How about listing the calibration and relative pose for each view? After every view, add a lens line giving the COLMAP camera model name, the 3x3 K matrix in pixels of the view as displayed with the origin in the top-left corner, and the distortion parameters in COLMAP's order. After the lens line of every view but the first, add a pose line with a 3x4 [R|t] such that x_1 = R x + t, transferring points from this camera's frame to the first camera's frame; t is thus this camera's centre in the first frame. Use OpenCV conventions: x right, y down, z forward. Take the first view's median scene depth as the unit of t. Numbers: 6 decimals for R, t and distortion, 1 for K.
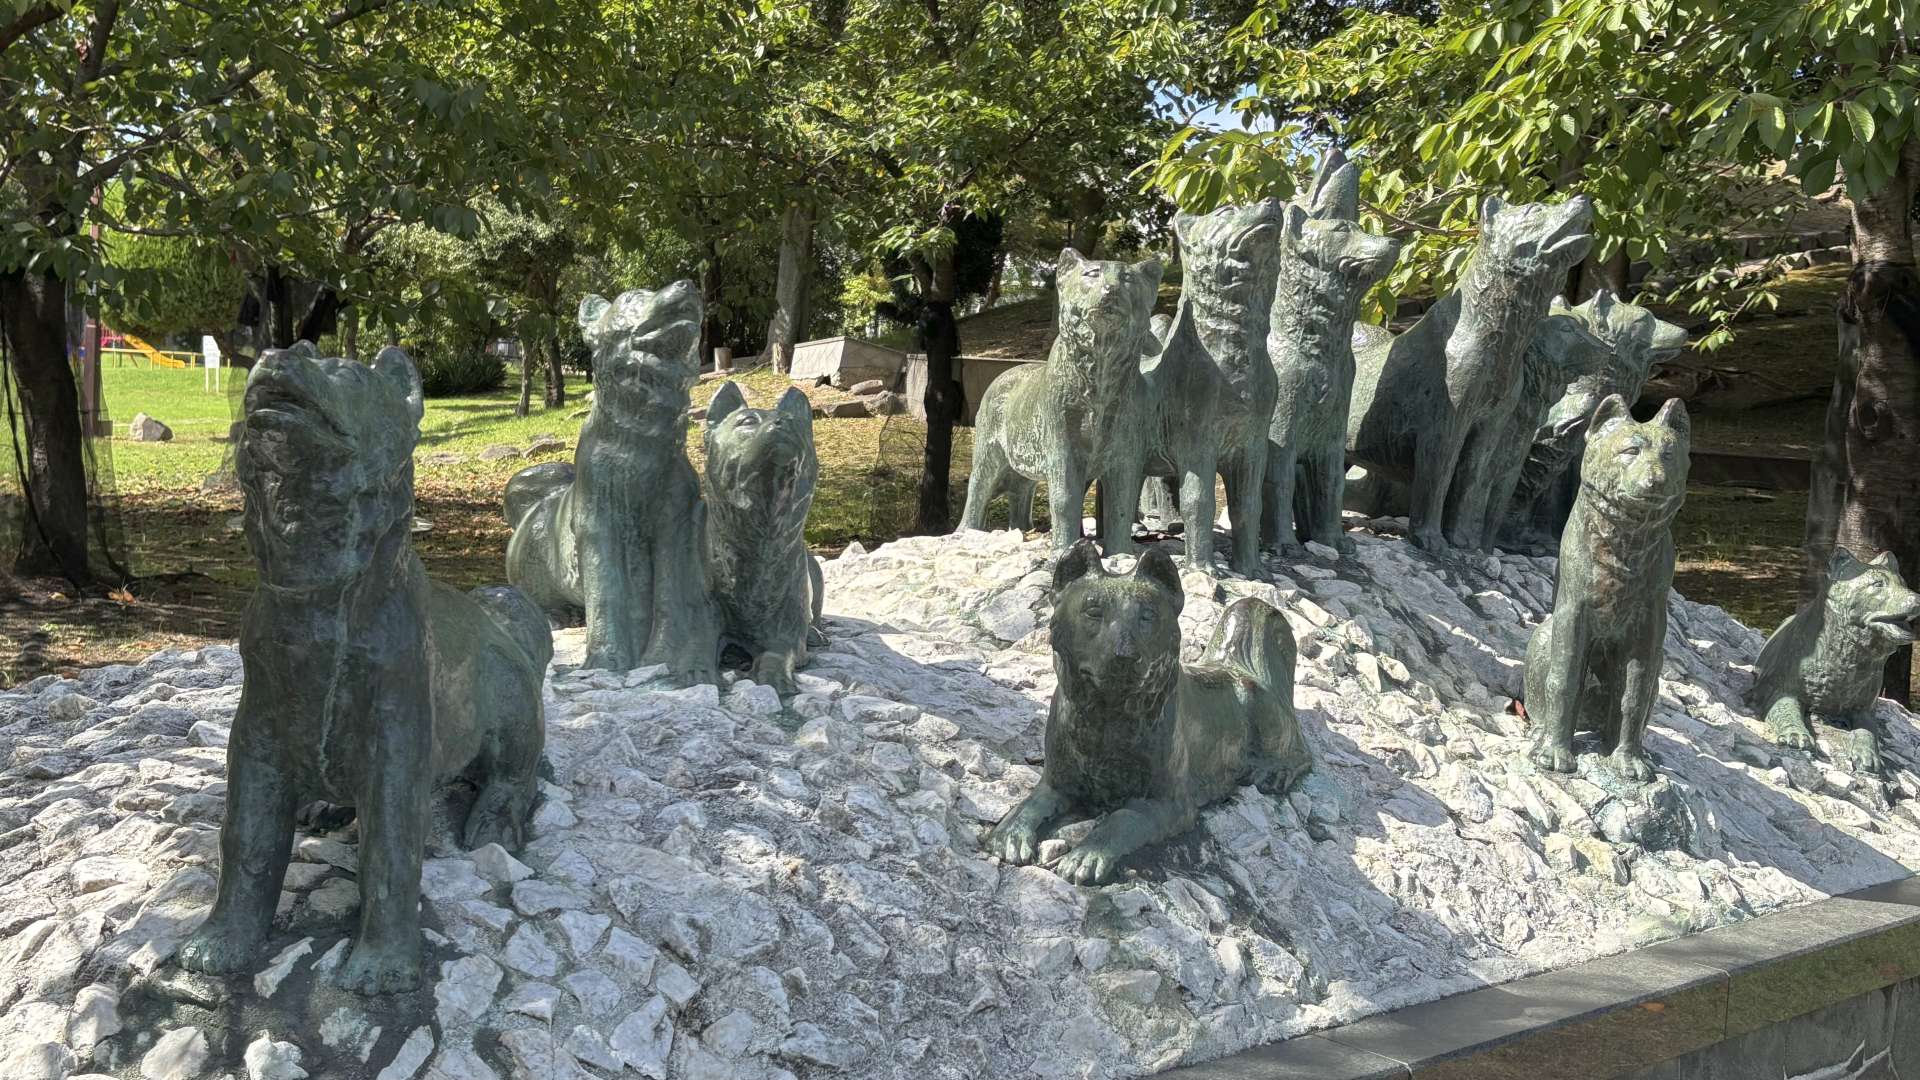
lens RADIAL K [[2175.9, 0, 960.0], [0, 2175.9, 540.0], [0, 0, 1]] dist [0.006540, 0.002963]
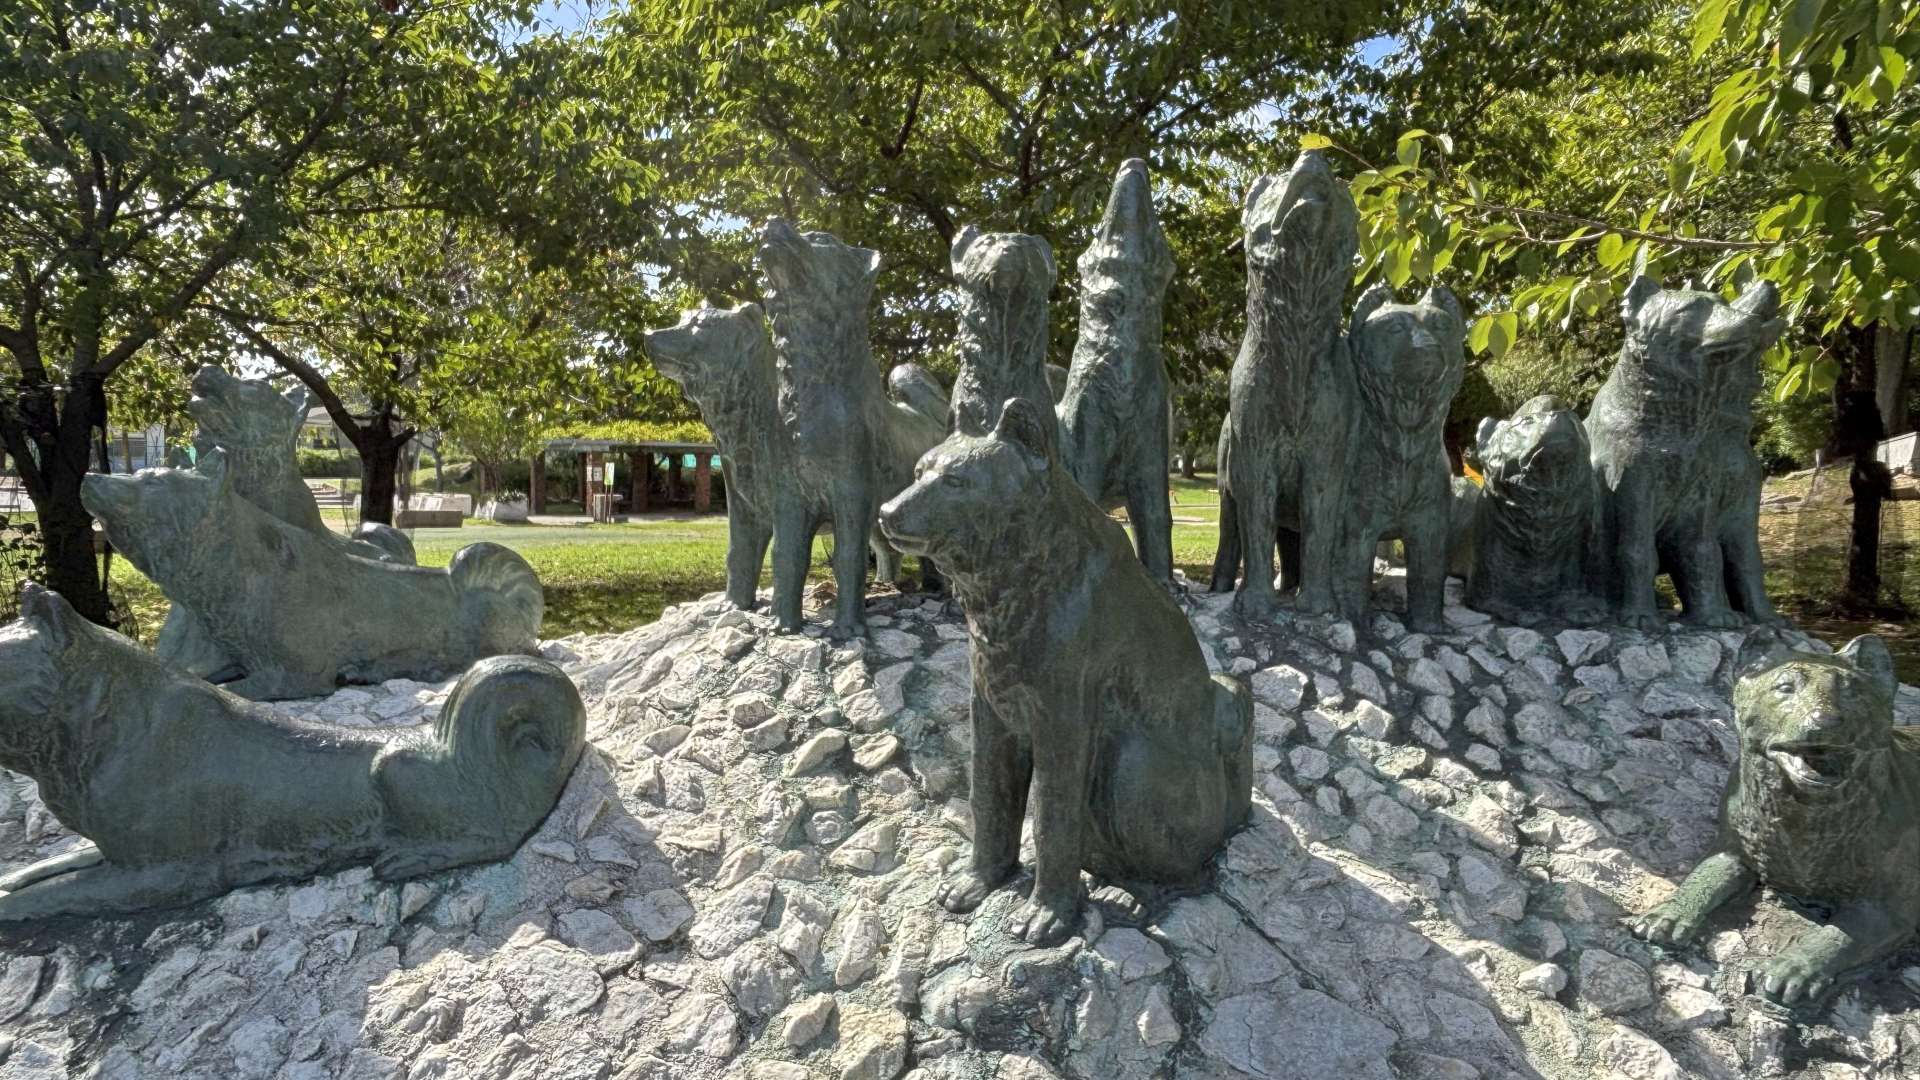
lens RADIAL K [[1350.0, 0, 953.2], [0, 1350.0, 533.3], [0, 0, 1]] dist [0.080933, -0.129052]
pose [[0.720120, -0.013566, -0.693717, 0.519940], [-0.017976, 0.999108, -0.038198, -0.003820], [0.693616, 0.039977, 0.719234, 0.572295]]
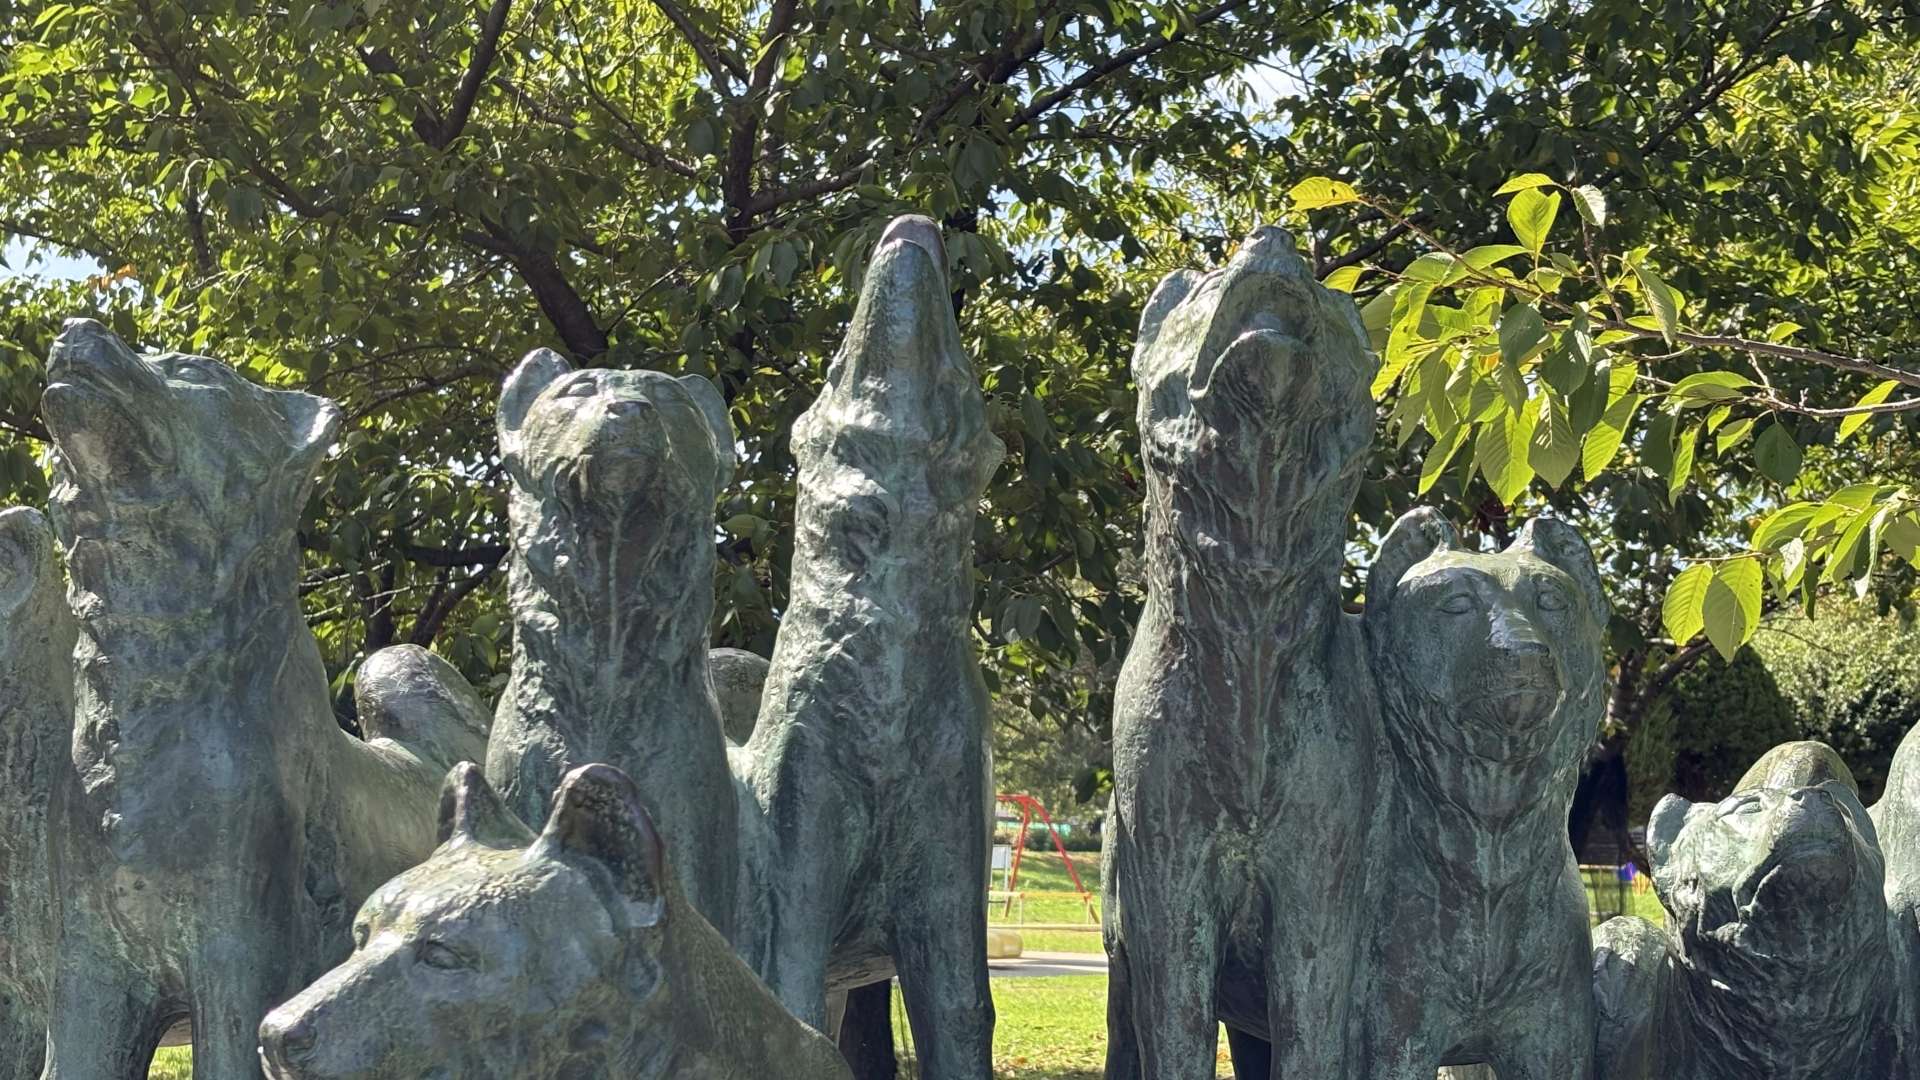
lens RADIAL K [[3106.6, 0, 986.0], [0, 3106.6, 537.7], [0, 0, 1]] dist [0.244577, -1.033404]
pose [[0.802436, -0.094620, -0.589189, 0.540919], [-0.018342, 0.982972, -0.182839, -0.013626], [0.596456, 0.157524, 0.787036, 0.574110]]
